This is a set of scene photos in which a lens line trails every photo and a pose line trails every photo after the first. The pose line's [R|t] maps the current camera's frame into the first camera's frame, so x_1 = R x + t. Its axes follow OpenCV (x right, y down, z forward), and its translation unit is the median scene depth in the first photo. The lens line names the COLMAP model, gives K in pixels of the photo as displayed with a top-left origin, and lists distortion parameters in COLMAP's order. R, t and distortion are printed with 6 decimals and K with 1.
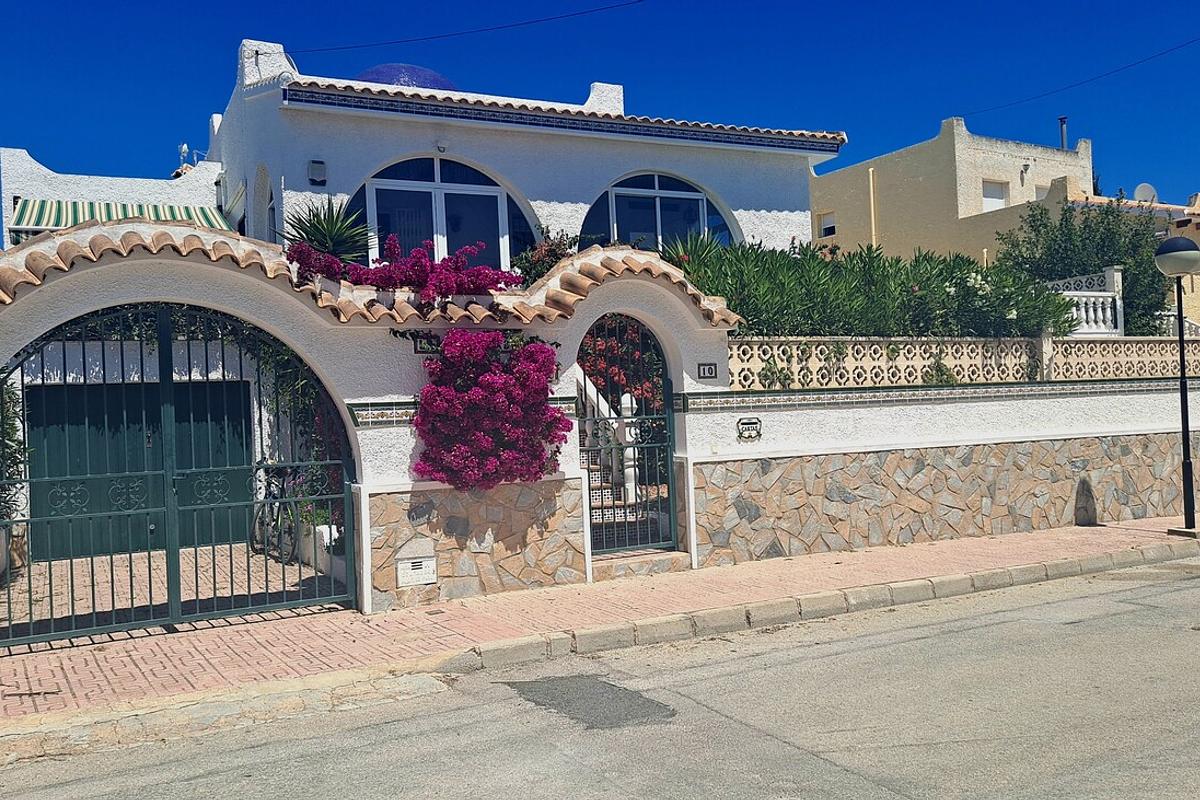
lens RADIAL K [[1018.1, 0, 600.0], [0, 1018.1, 400.0], [0, 0, 1]] dist [0.091394, -0.125578]
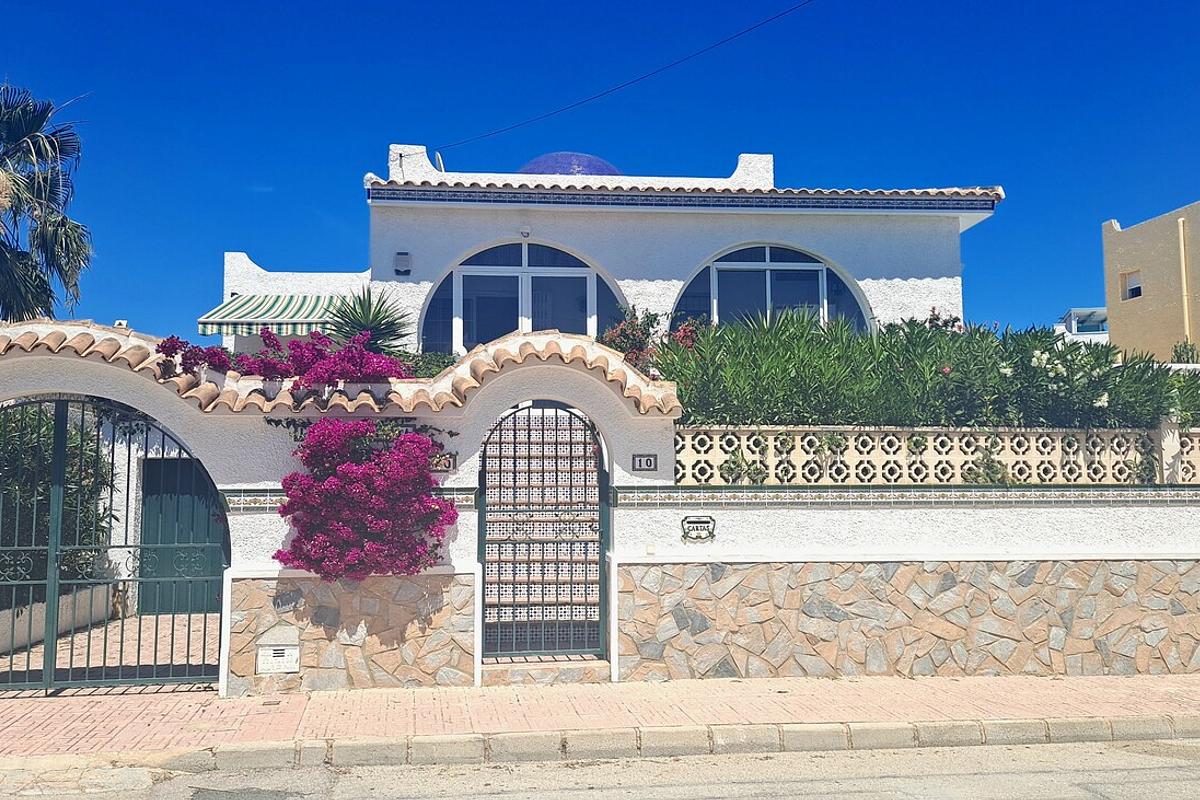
lens RADIAL K [[1018.1, 0, 600.0], [0, 1018.1, 400.0], [0, 0, 1]] dist [0.091394, -0.125578]
pose [[0.934431, 0.004392, -0.356118, 0.370924], [-0.028539, 0.997632, -0.062579, -0.024864], [0.354999, 0.068639, 0.932343, 0.119751]]
